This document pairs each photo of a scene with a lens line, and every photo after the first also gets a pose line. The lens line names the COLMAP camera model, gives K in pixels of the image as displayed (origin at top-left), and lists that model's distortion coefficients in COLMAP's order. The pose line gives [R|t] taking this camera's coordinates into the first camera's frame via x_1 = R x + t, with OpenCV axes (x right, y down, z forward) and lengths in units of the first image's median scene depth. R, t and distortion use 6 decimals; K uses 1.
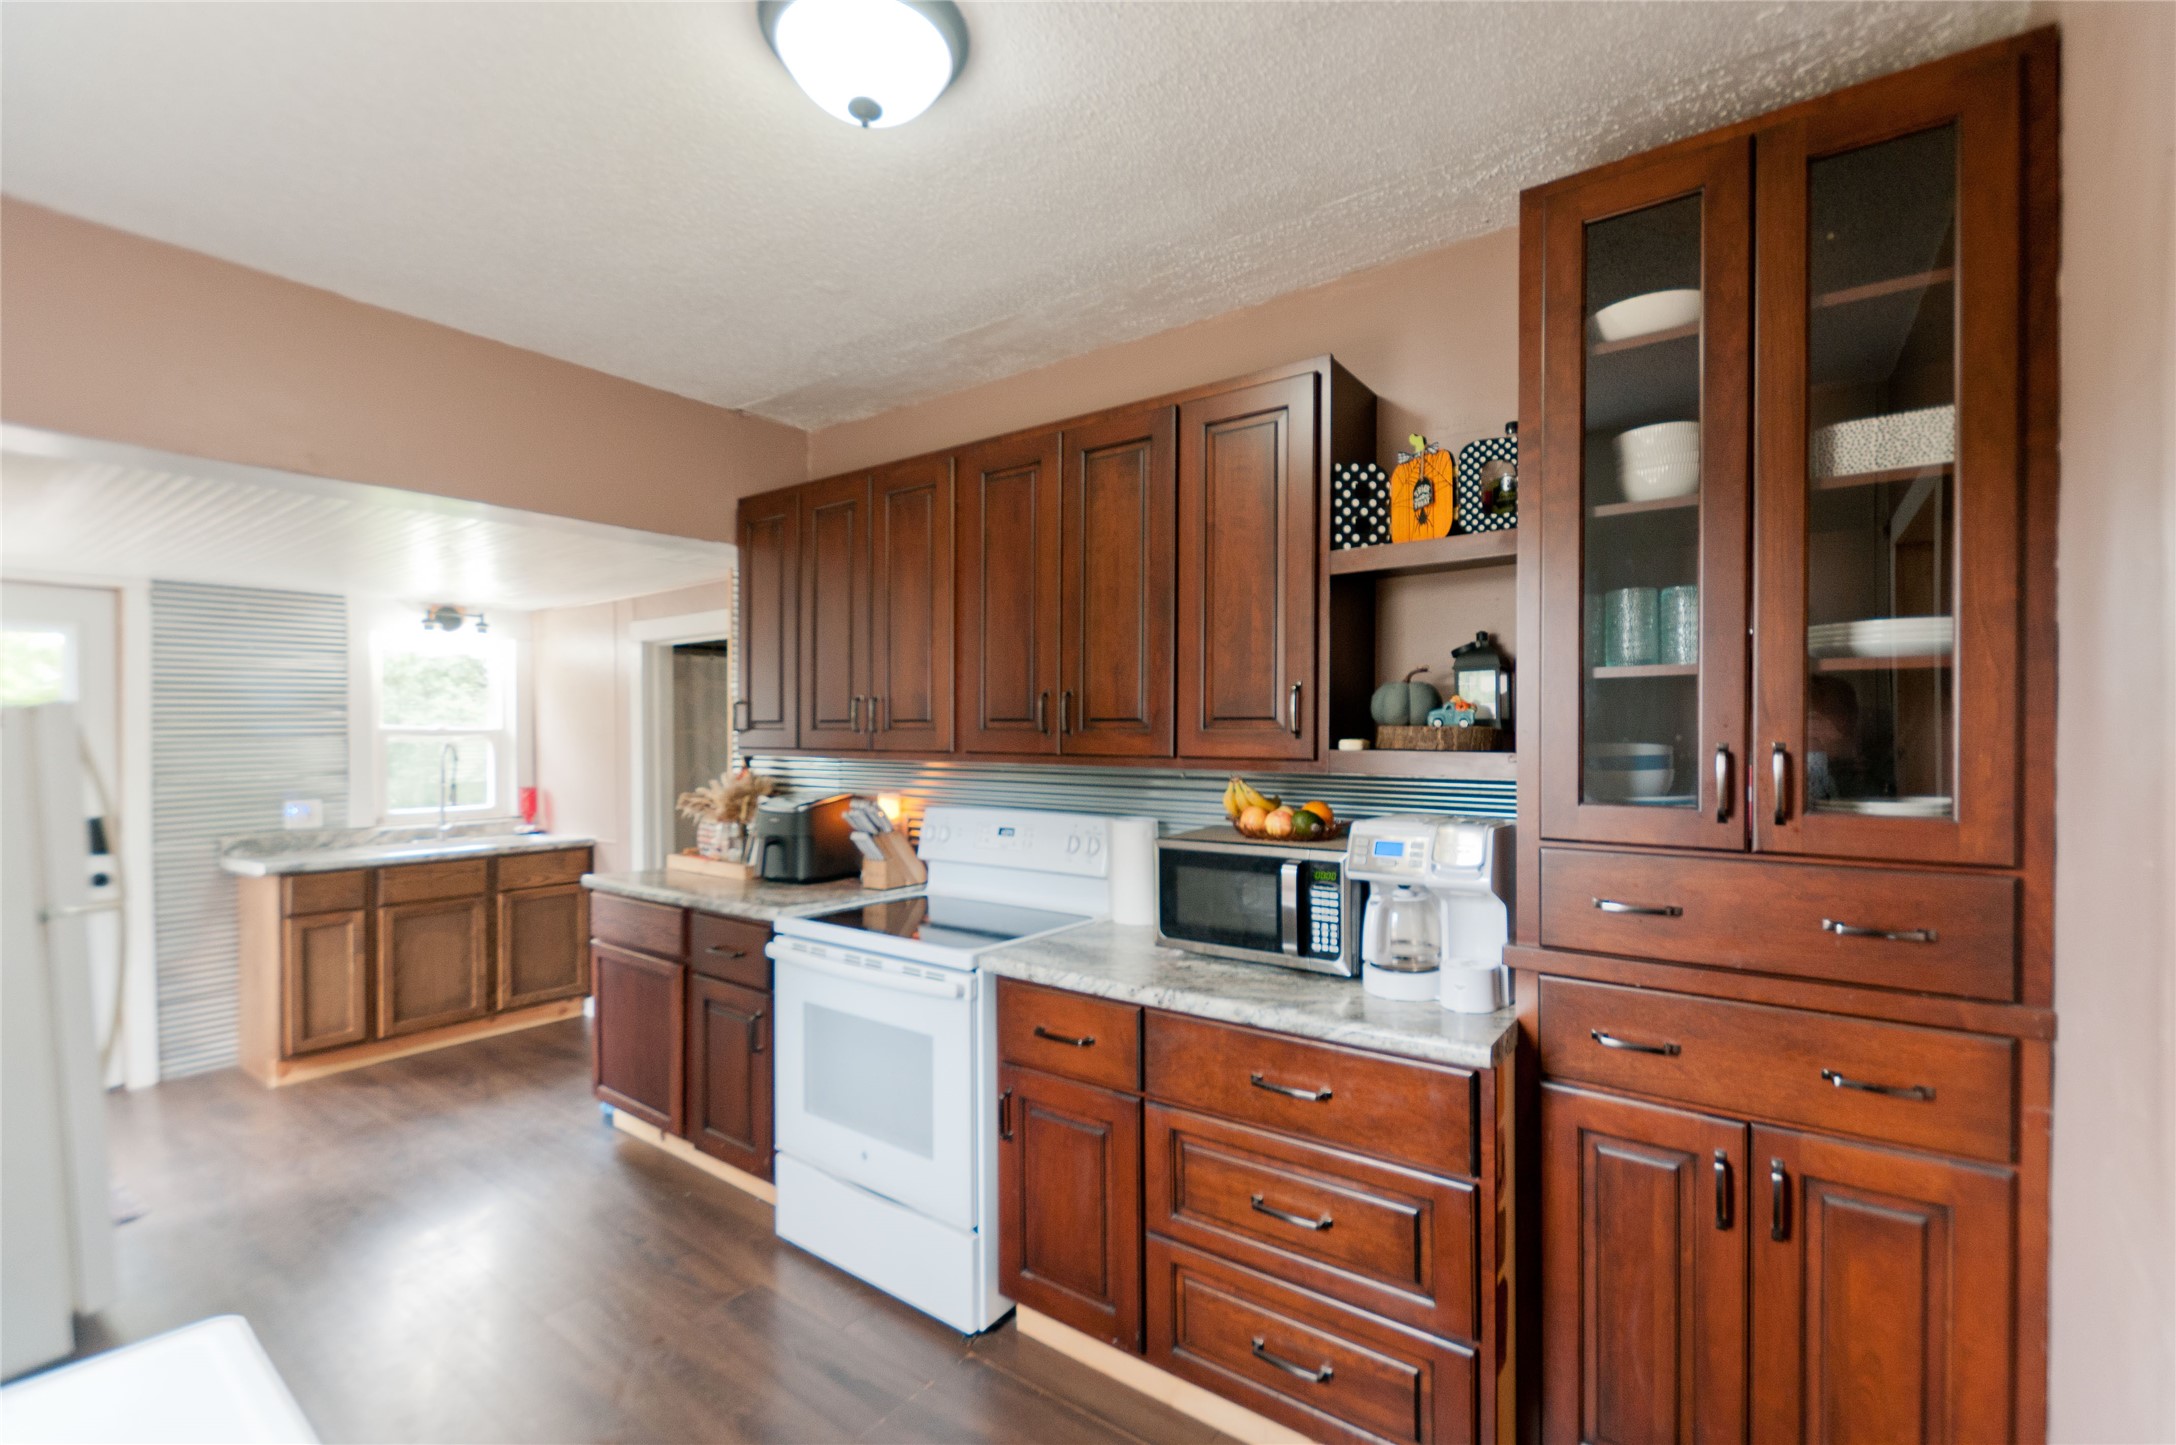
lens RADIAL K [[951.6, 0, 1105.1], [0, 951.6, 734.1], [0, 0, 1]] dist [0.008288, -0.004592]
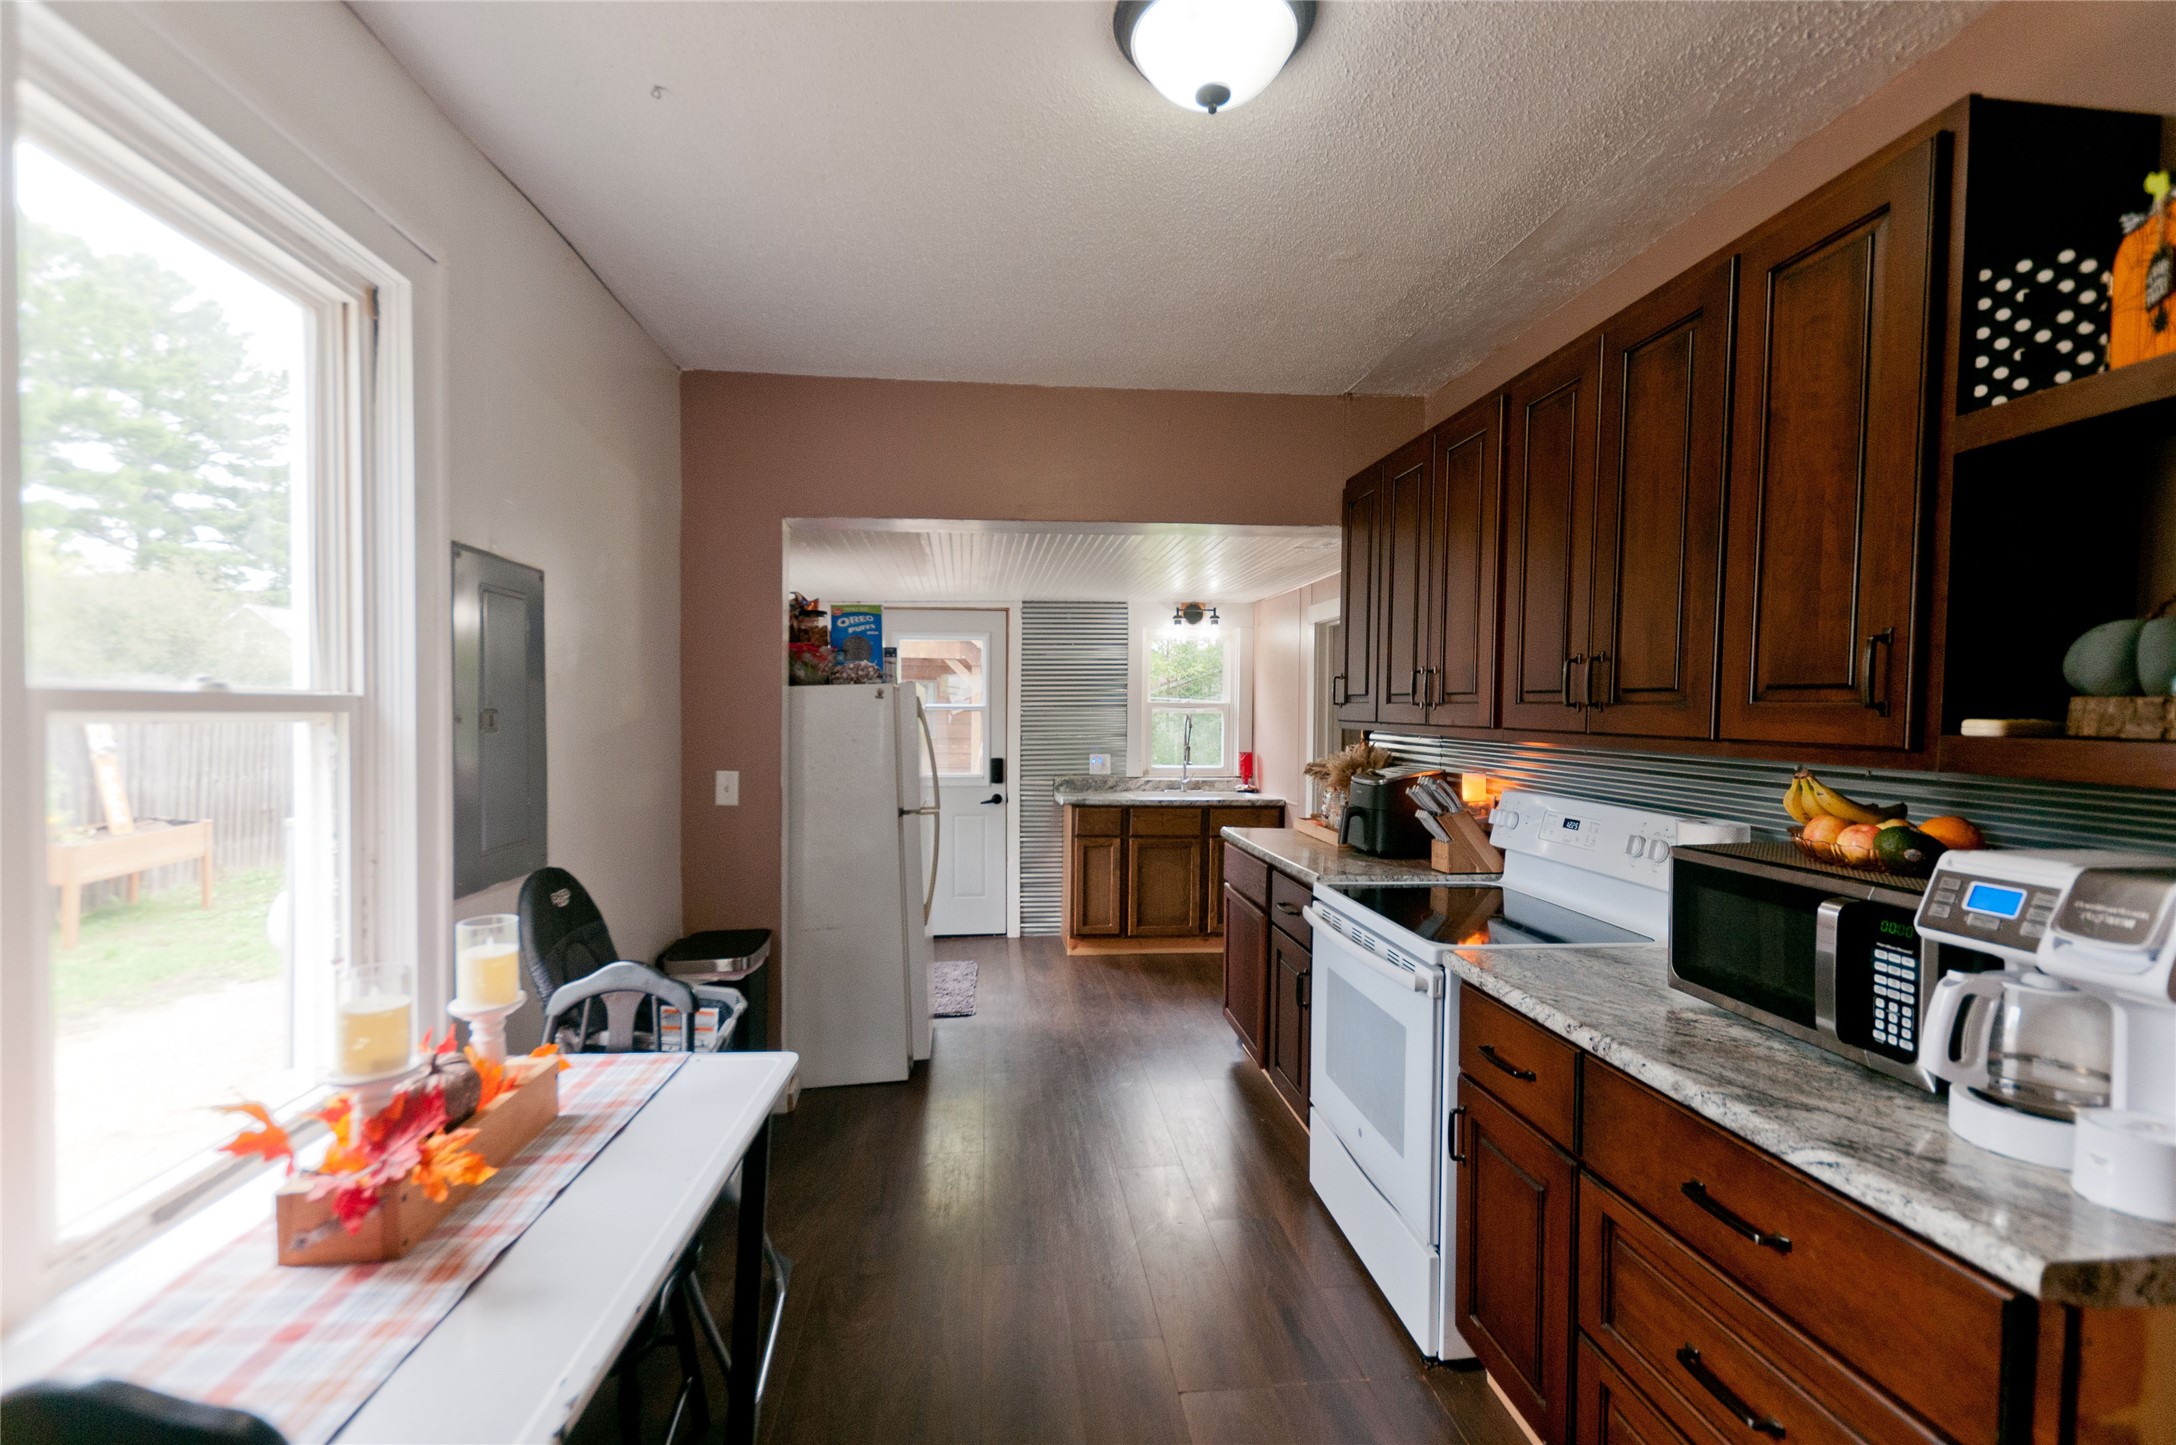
lens RADIAL K [[951.6, 0, 1071.4], [0, 951.6, 733.3], [0, 0, 1]] dist [0.008288, -0.004592]
pose [[0.654584, 0.028839, -0.755439, 0.187190], [-0.012547, 0.999549, 0.027286, 0.003220], [0.755885, -0.008382, 0.654651, 0.084202]]
